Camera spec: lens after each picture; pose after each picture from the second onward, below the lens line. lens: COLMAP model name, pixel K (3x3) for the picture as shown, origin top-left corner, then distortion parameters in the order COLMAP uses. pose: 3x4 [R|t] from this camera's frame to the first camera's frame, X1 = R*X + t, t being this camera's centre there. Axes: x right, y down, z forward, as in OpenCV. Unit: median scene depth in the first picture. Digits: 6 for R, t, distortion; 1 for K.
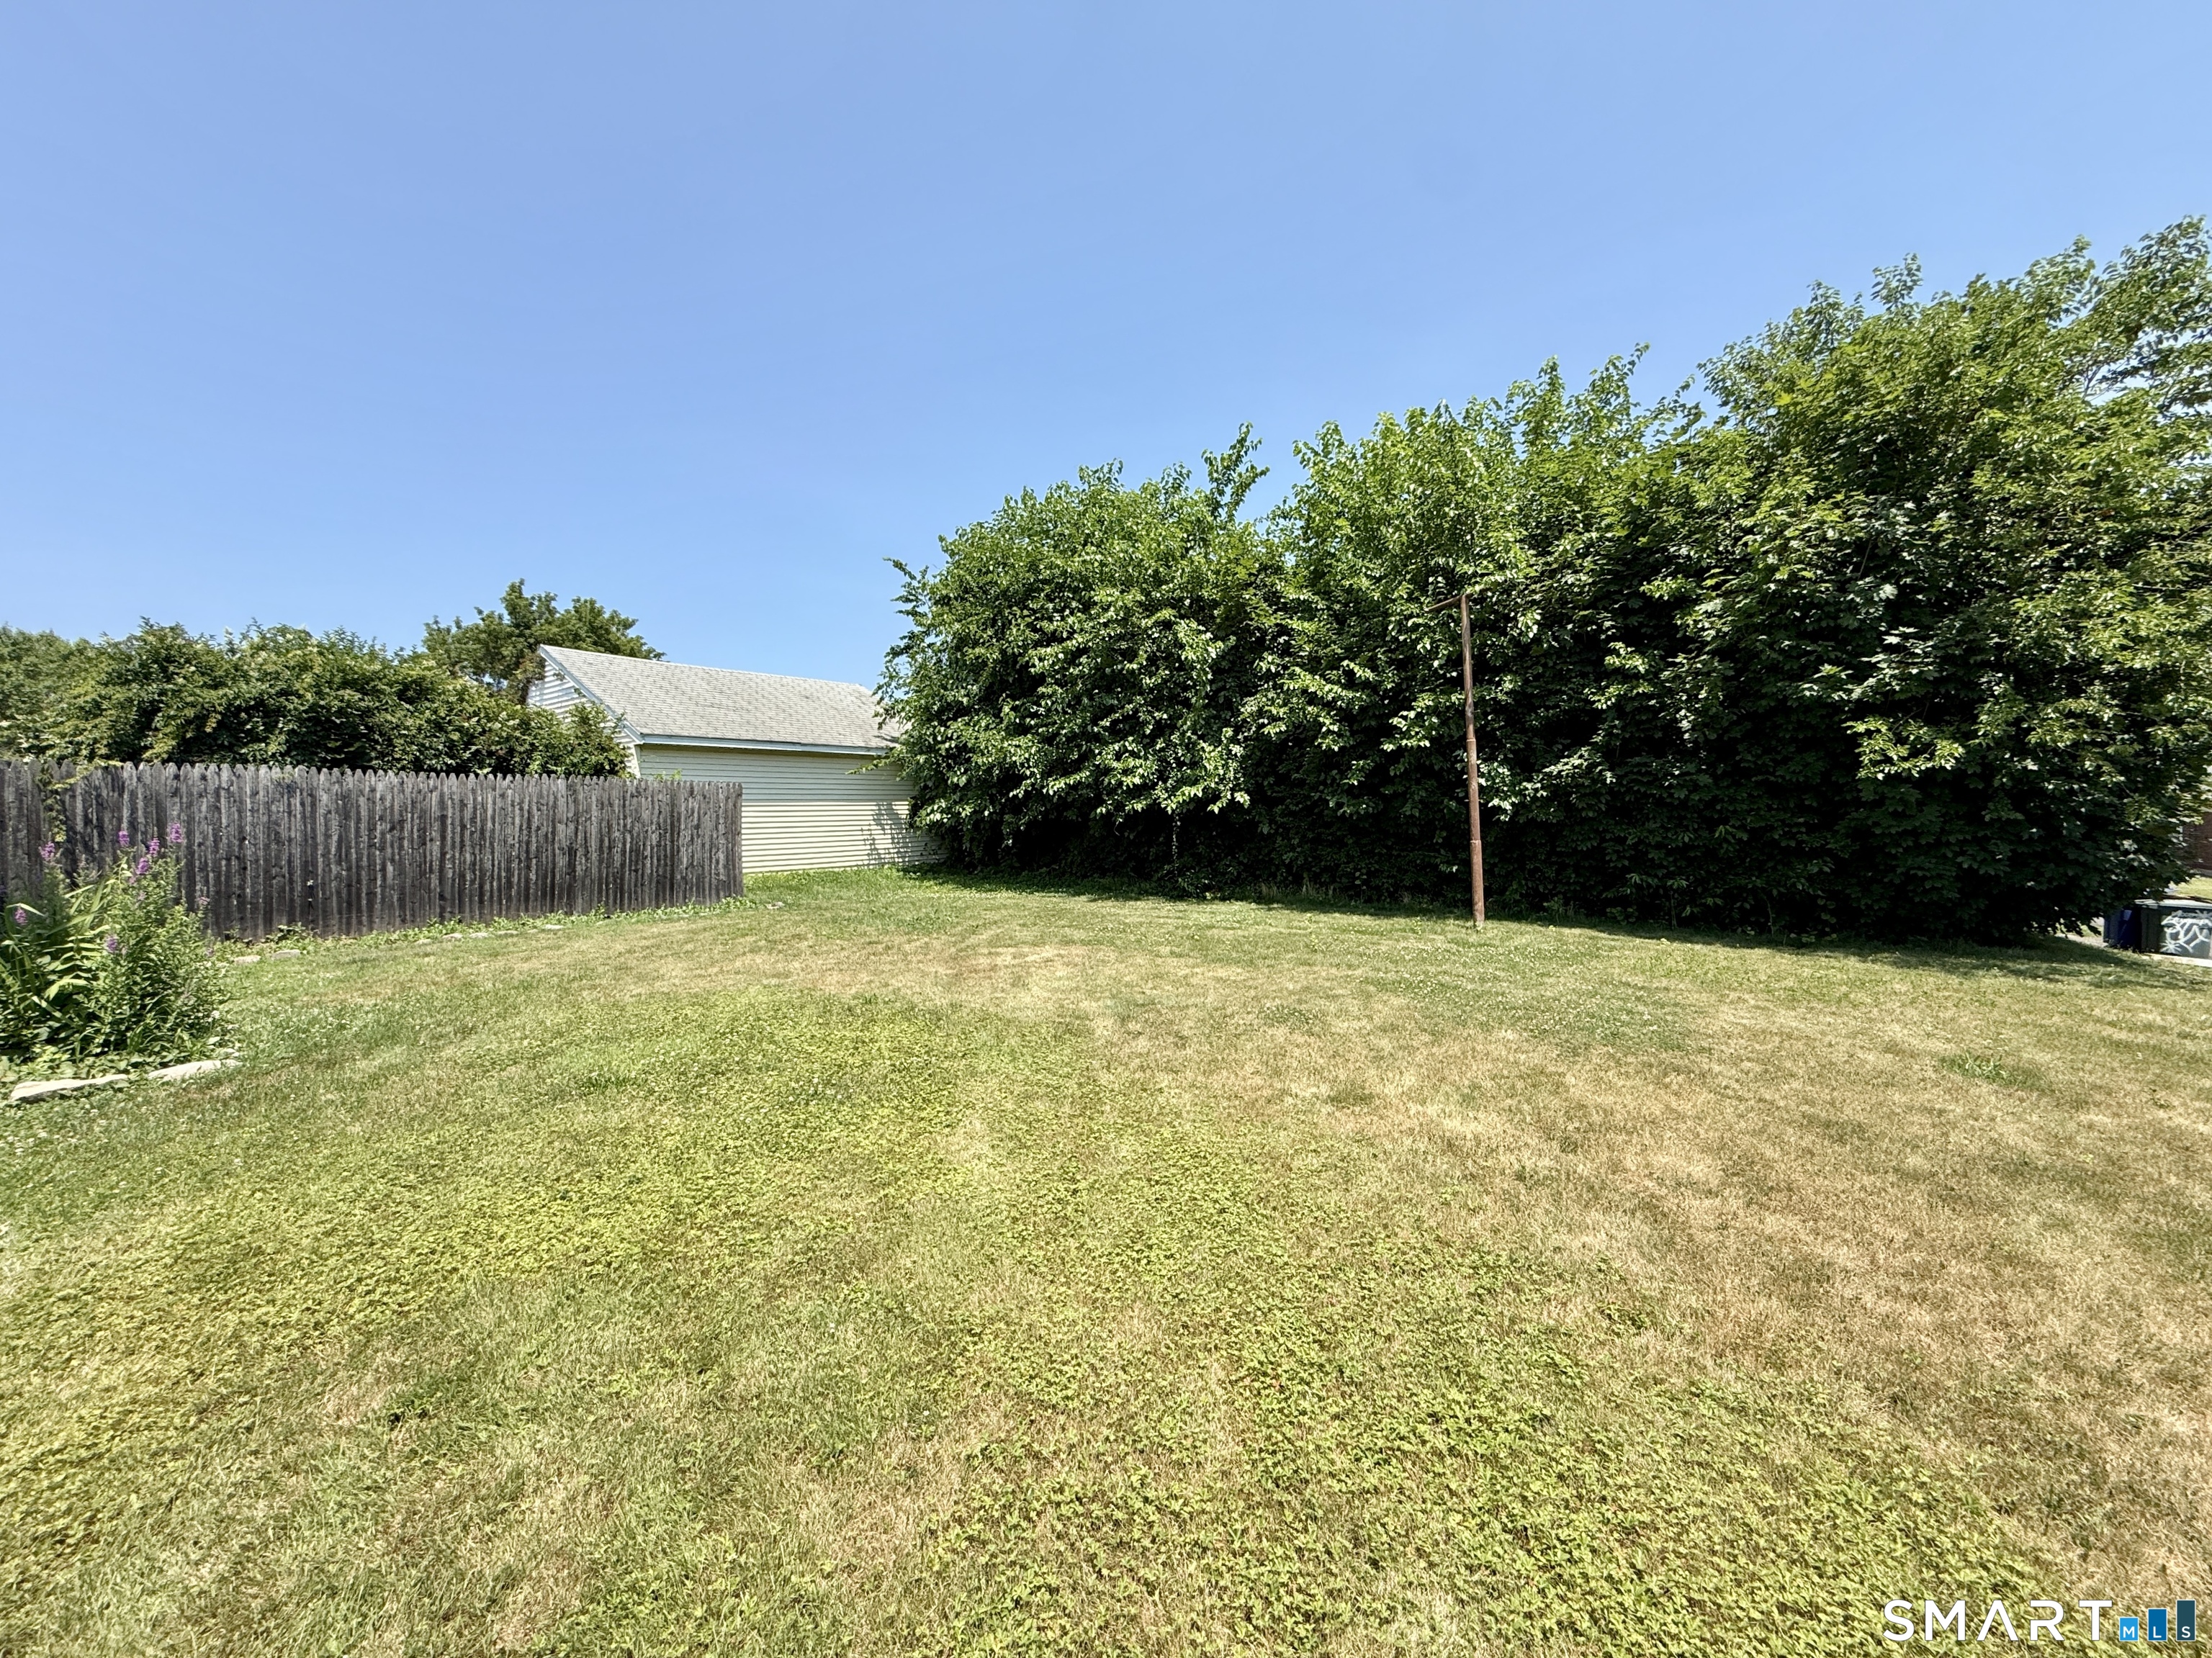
lens RADIAL K [[893.2, 0, 1105.4], [0, 893.2, 824.7], [0, 0, 1]] dist [0.000836, -0.000293]
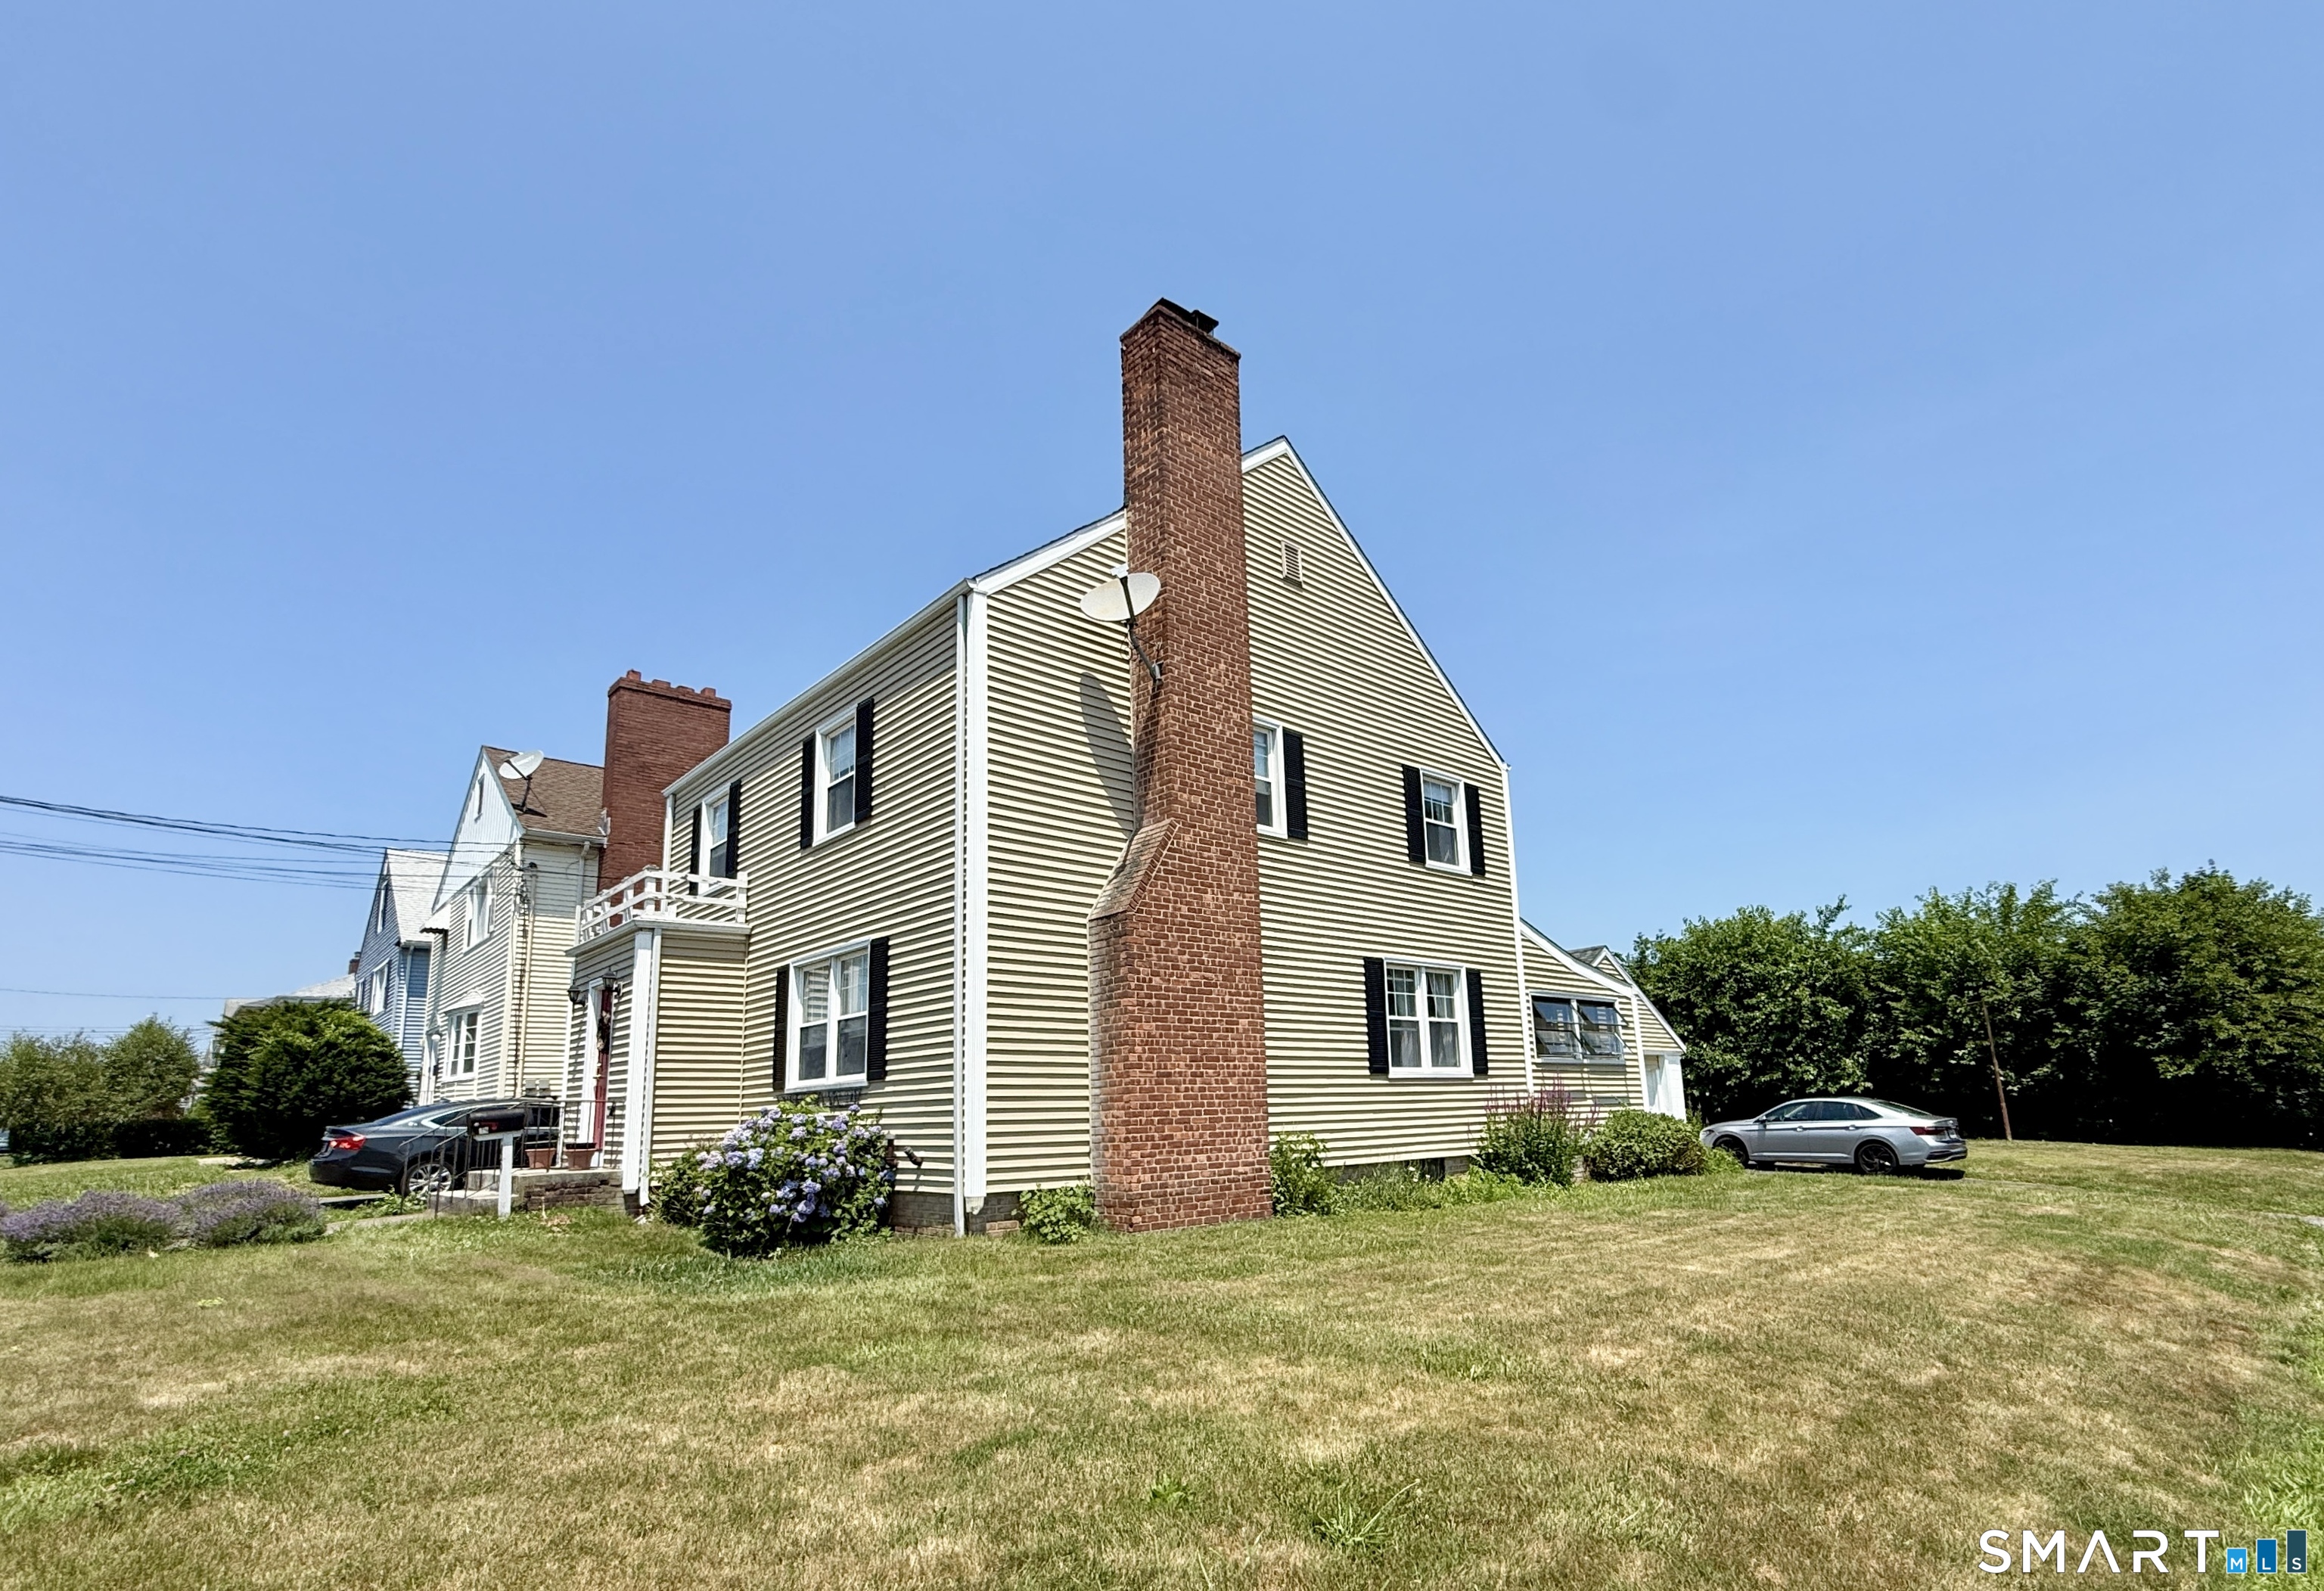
lens RADIAL K [[1101.8, 0, 1168.4], [0, 1101.8, 904.7], [0, 0, 1]] dist [-0.003675, -0.000566]
pose [[0.969370, -0.058597, -0.238513, -0.717892], [0.016759, 0.984640, -0.173792, -0.023248], [0.245033, 0.164472, 0.955462, -1.724344]]
